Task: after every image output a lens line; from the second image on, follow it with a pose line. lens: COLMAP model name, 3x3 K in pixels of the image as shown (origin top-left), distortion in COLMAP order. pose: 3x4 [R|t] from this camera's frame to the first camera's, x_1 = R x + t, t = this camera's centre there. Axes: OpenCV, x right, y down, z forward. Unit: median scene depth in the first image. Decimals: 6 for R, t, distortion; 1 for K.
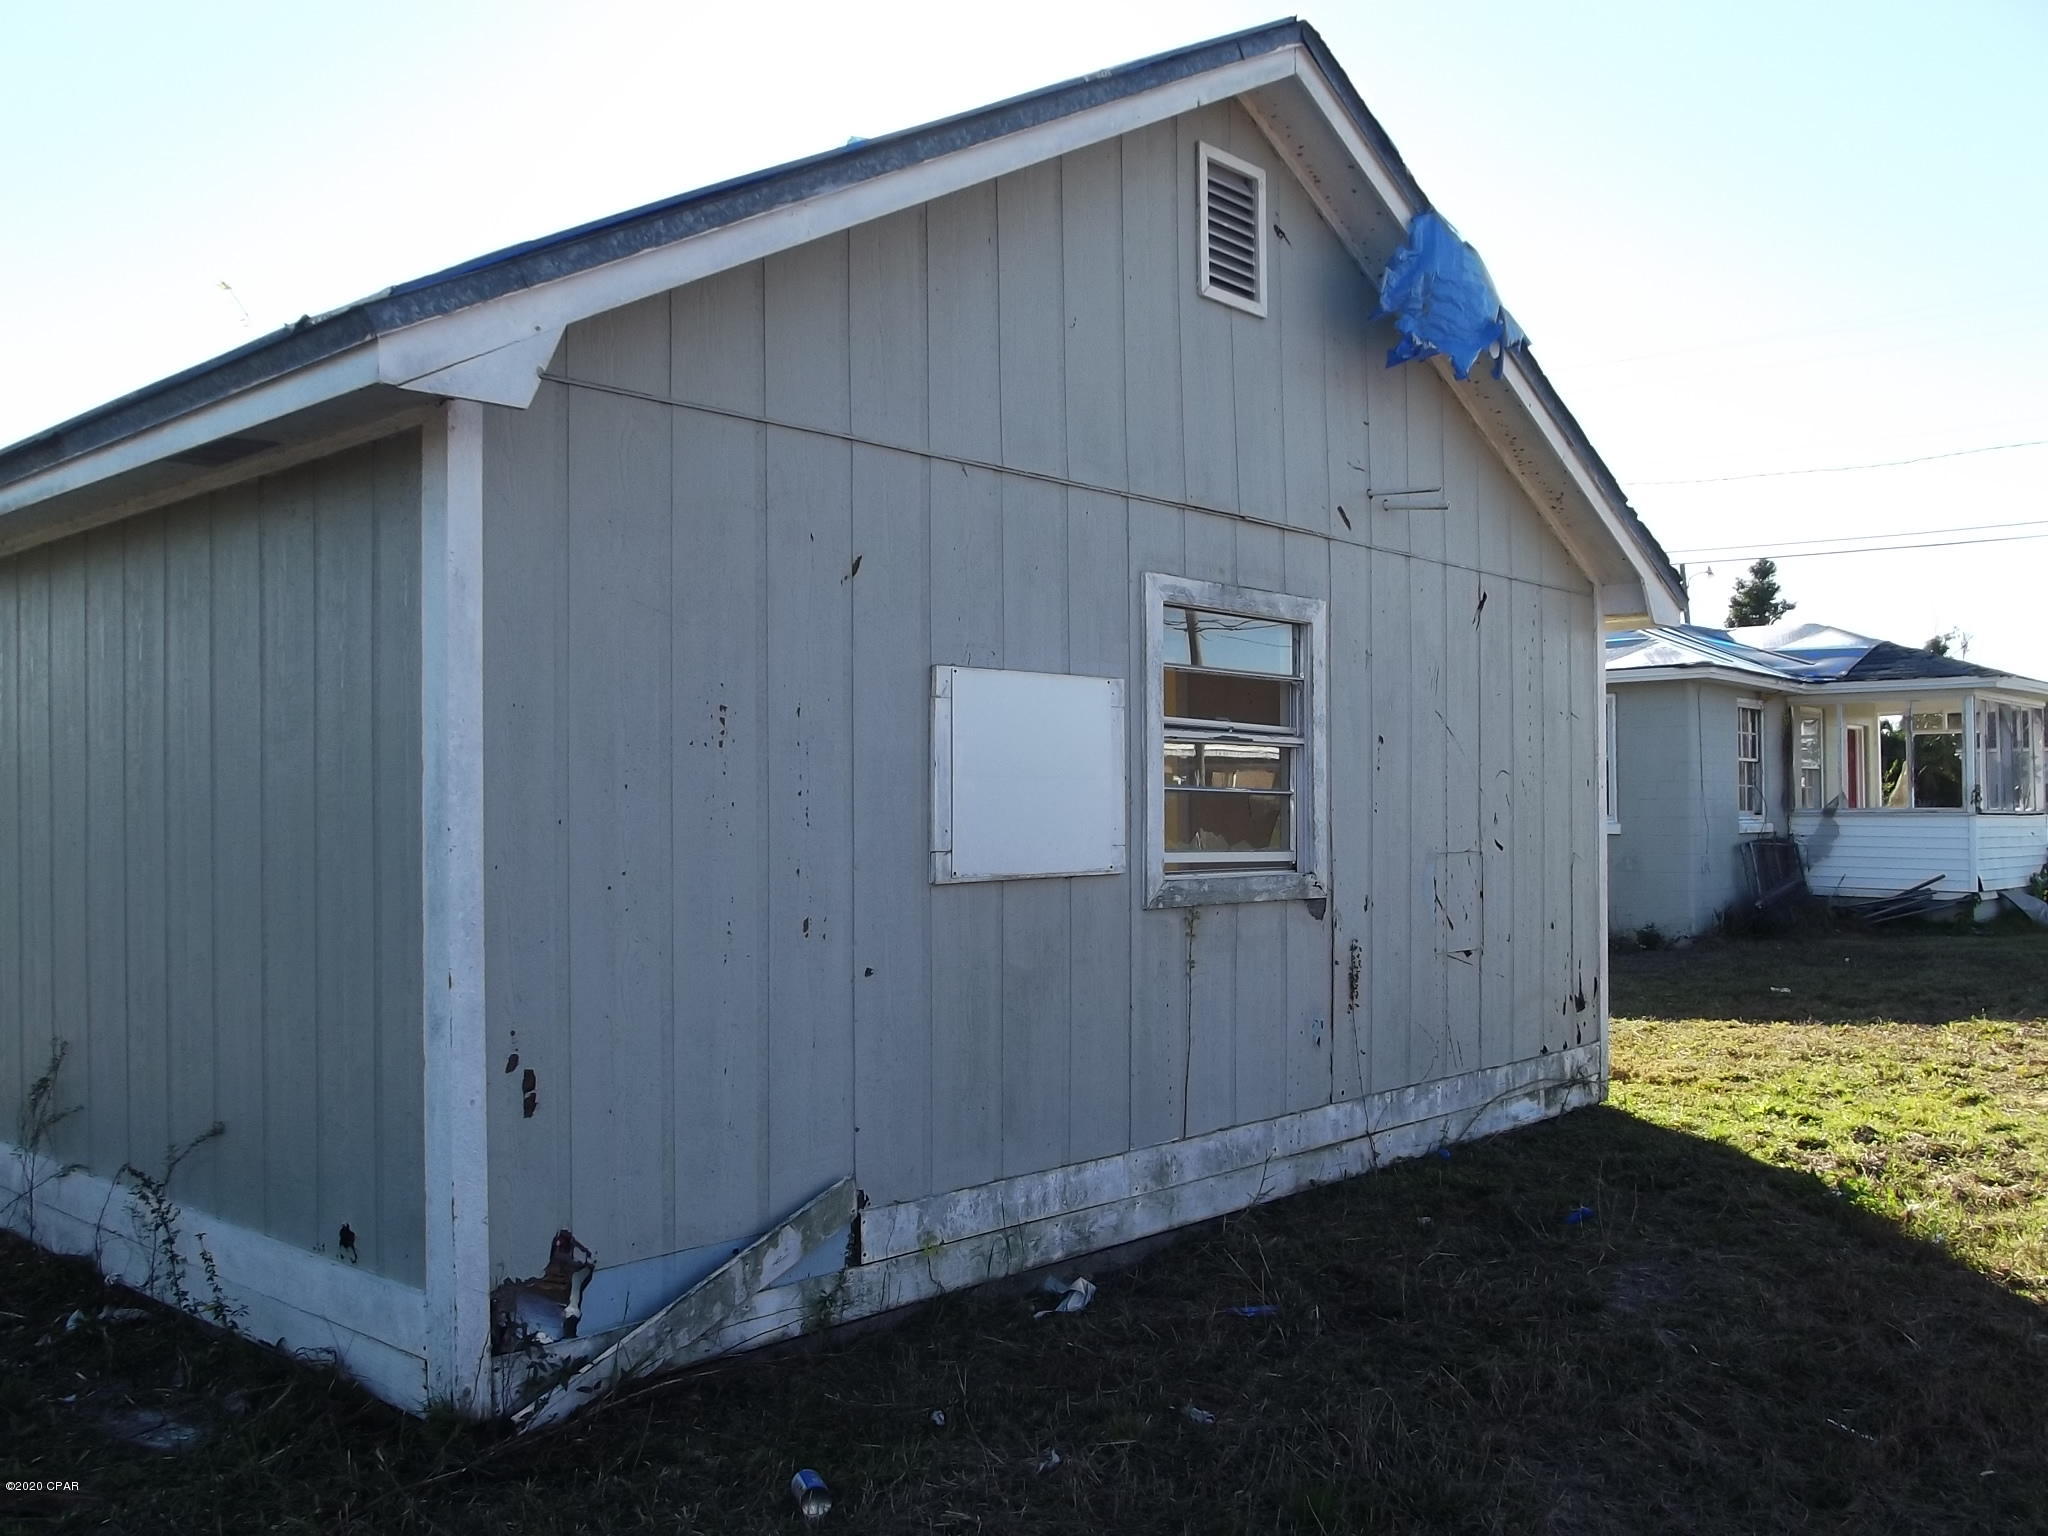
lens RADIAL K [[1743.5, 0, 1025.0], [0, 1743.5, 773.3], [0, 0, 1]] dist [-0.003426, -0.001728]
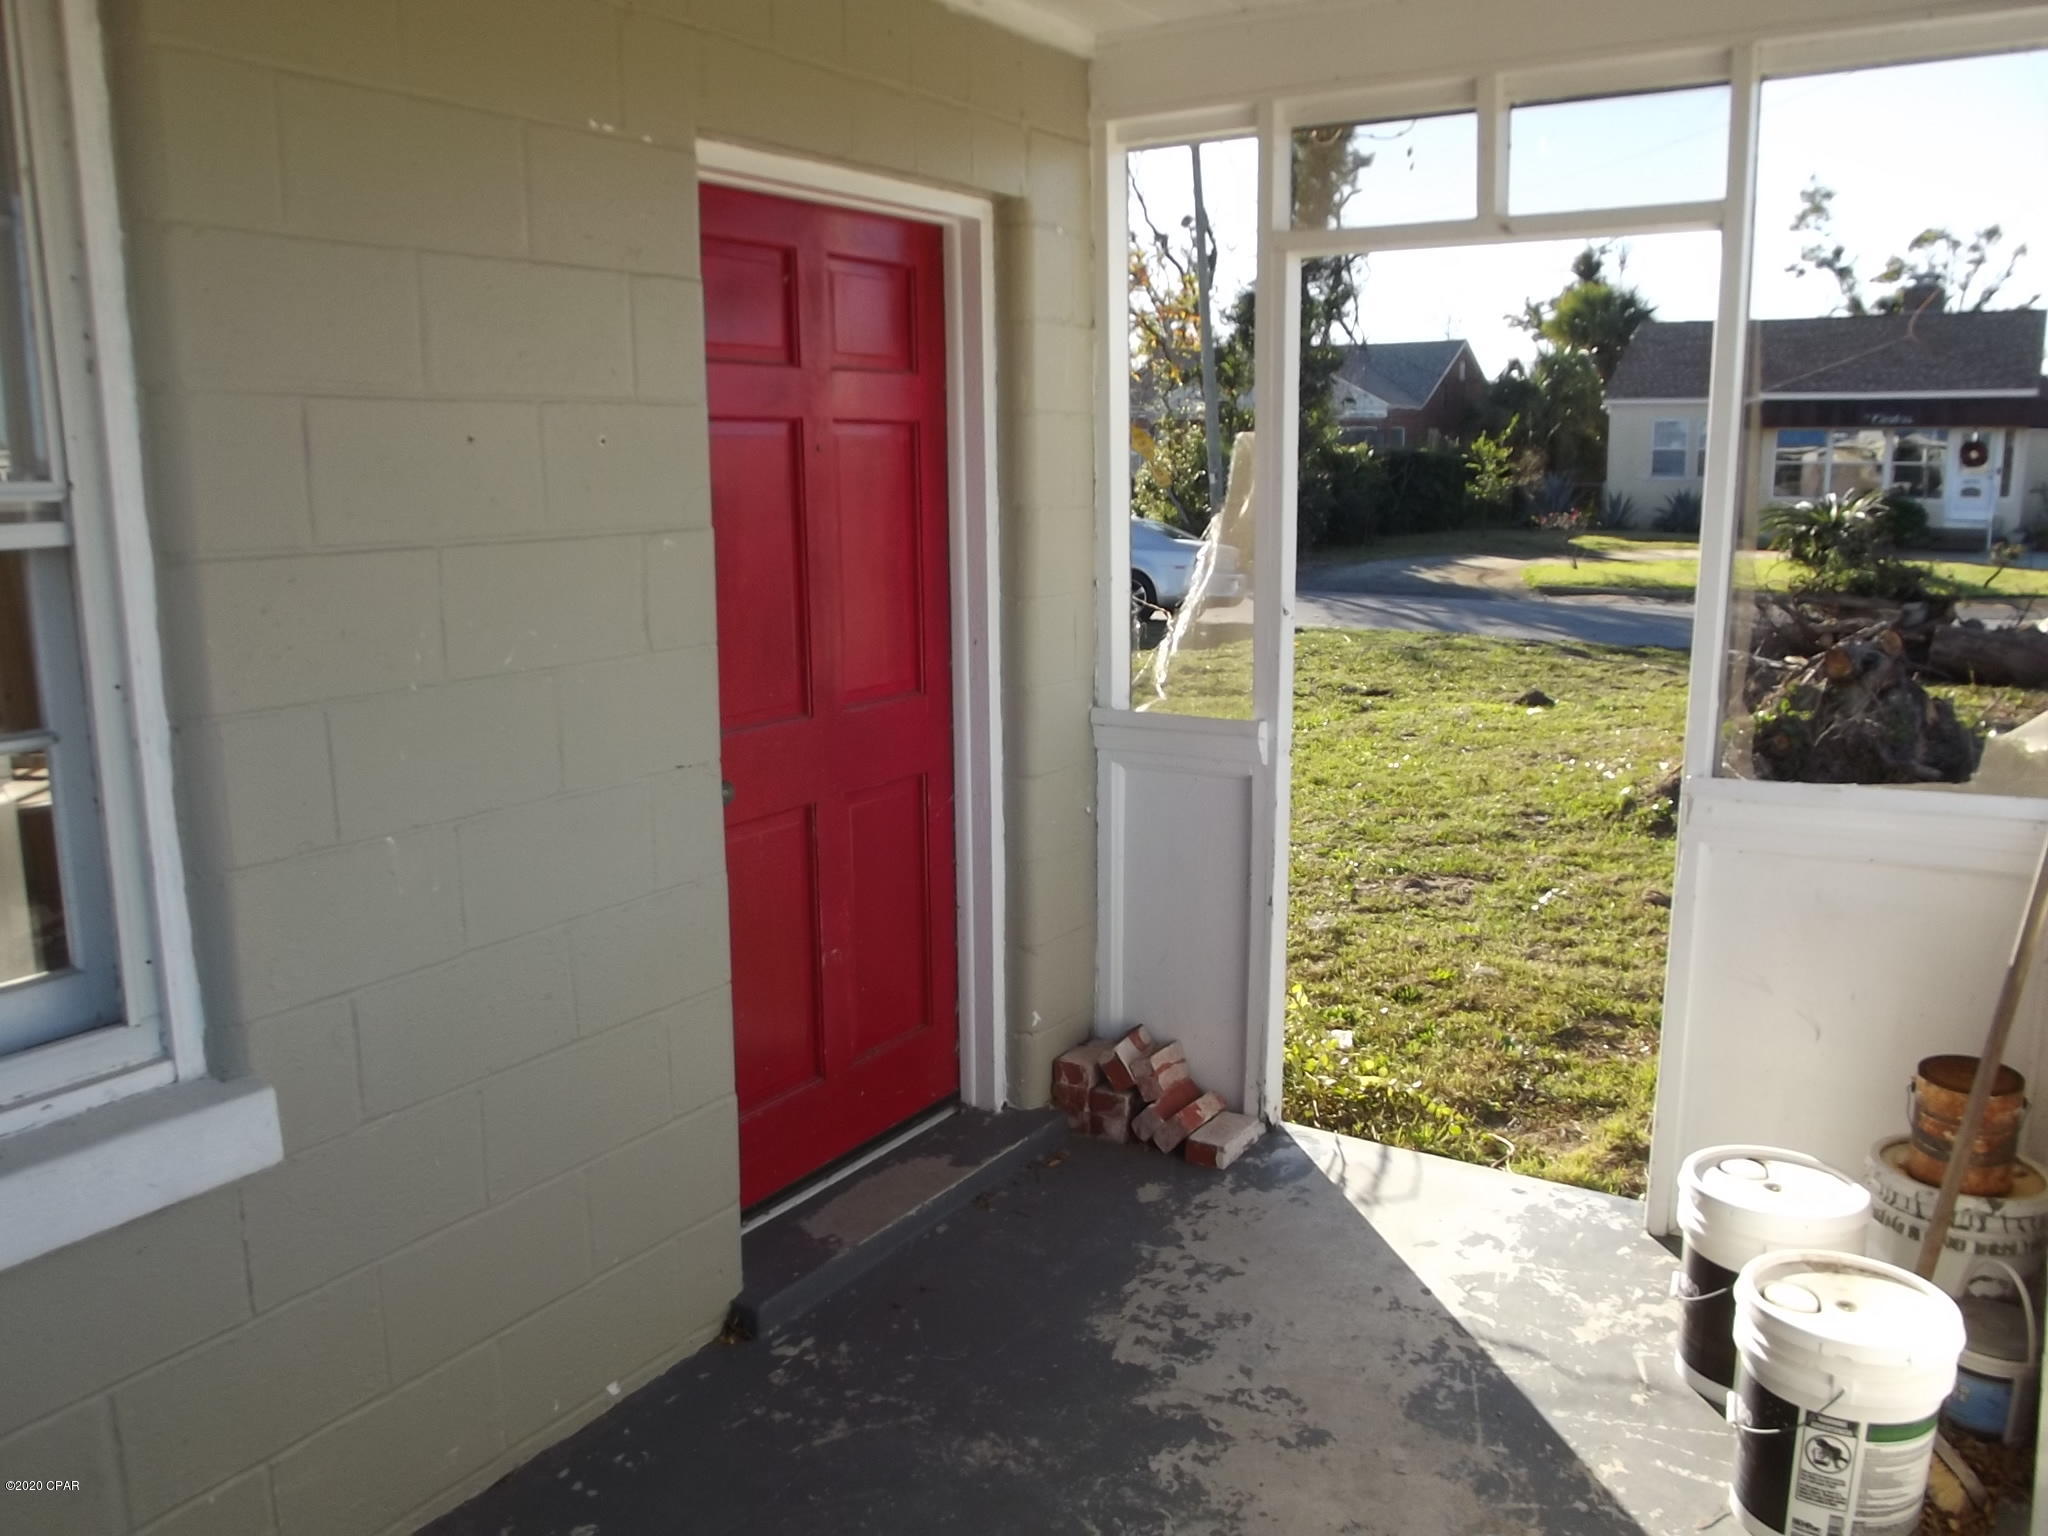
lens RADIAL K [[1728.0, 0, 1024.1], [0, 1728.0, 768.4], [0, 0, 1]] dist [0.000807, 0.000380]
pose [[0.985226, -0.036478, 0.167332, 0.157292], [0.003564, 0.981210, 0.192912, -0.002554], [-0.171224, -0.189466, 0.966843, 0.290626]]
